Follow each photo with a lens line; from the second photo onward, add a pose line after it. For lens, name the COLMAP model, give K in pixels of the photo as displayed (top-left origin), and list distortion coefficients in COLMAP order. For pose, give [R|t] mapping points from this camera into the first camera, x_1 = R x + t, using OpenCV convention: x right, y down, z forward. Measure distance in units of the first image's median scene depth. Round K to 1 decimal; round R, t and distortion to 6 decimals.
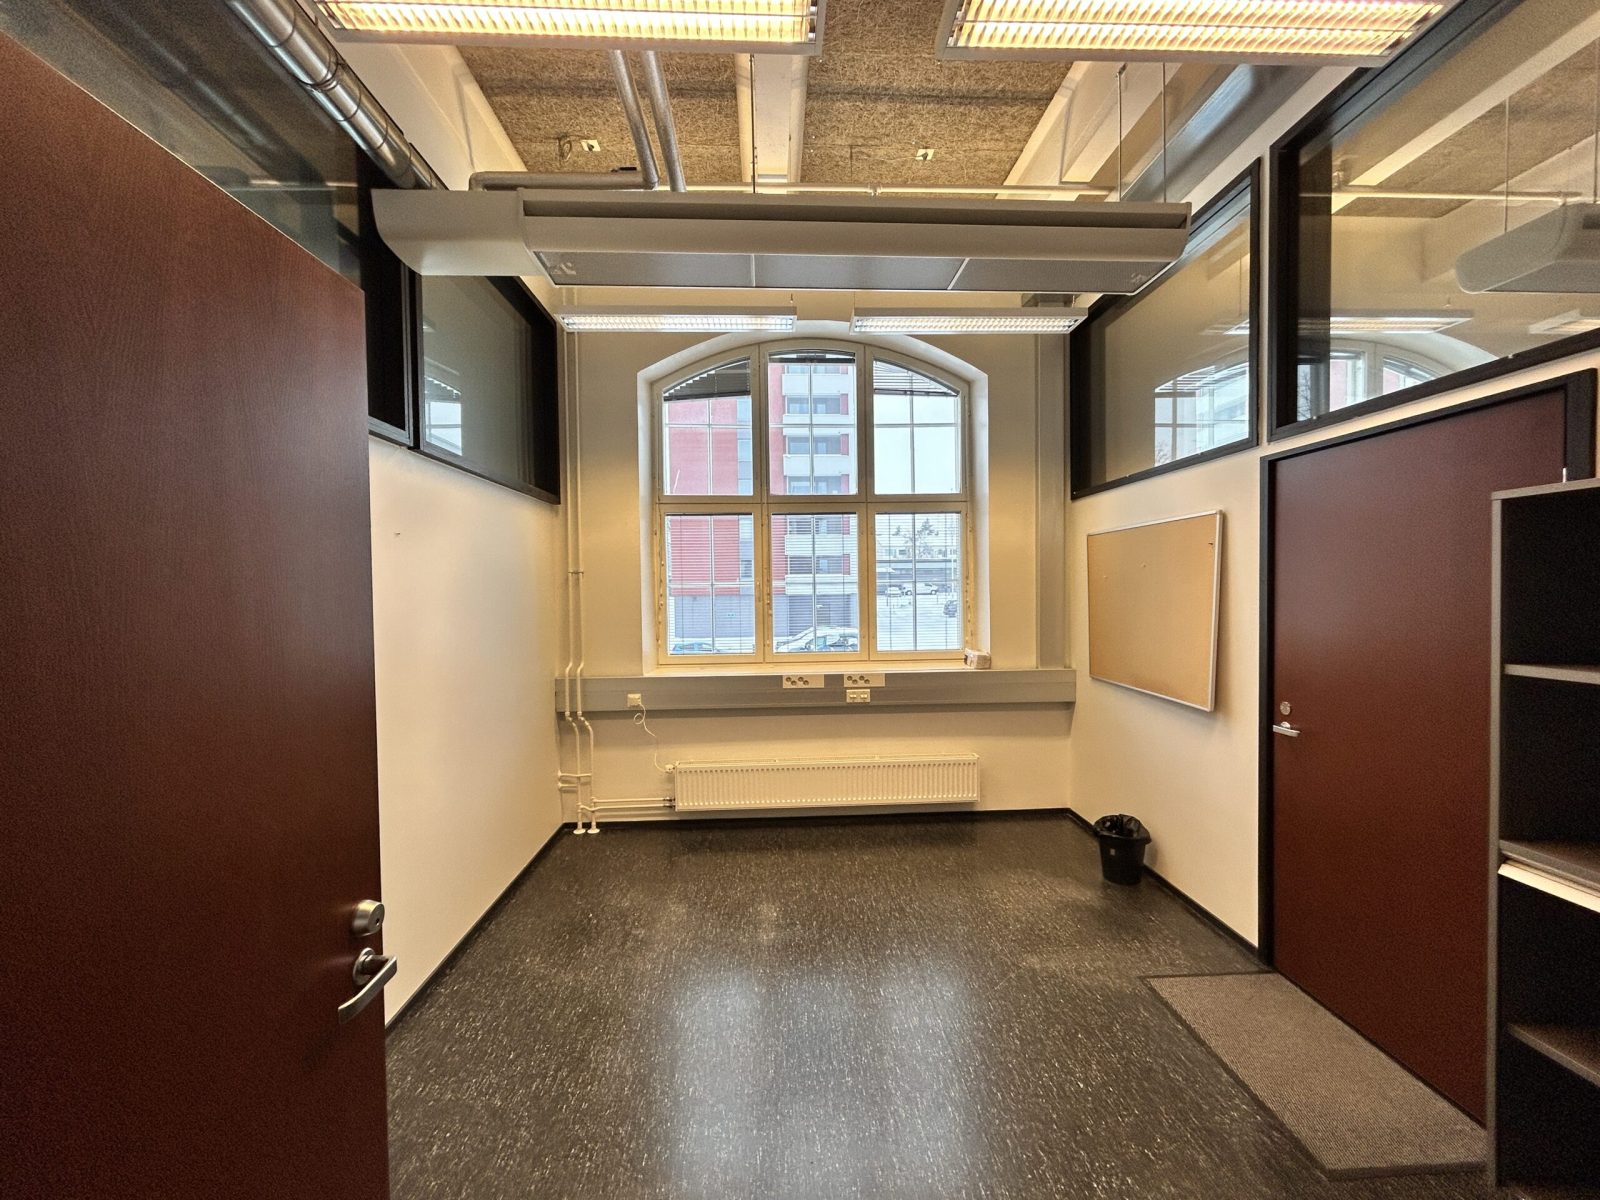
lens RADIAL K [[641.1, 0, 801.5], [0, 641.1, 603.5], [0, 0, 1]] dist [-0.000065, 0.000054]
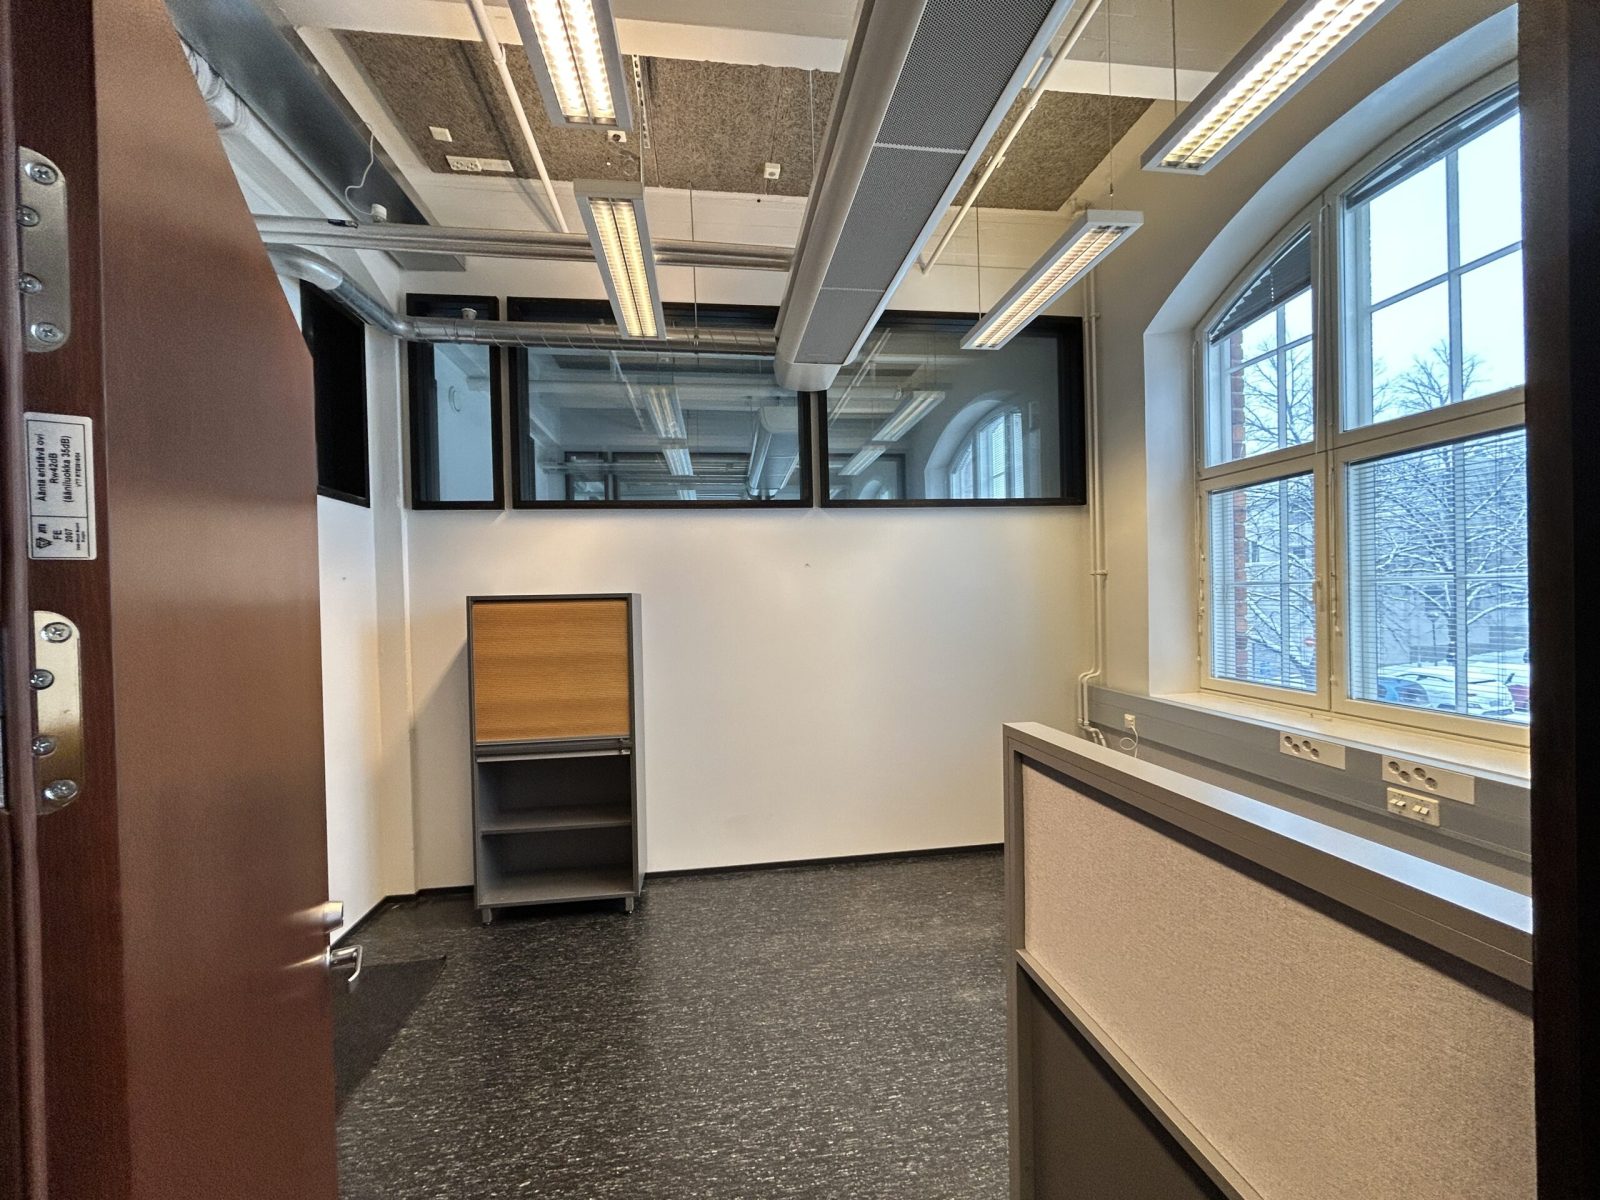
lens RADIAL K [[641.1, 0, 801.5], [0, 641.1, 603.5], [0, 0, 1]] dist [-0.000065, 0.000054]
pose [[0.097580, 0.022248, -0.994979, 0.540603], [0.002084, 0.999743, 0.022559, -0.027233], [0.995225, -0.004275, 0.097509, 0.472573]]
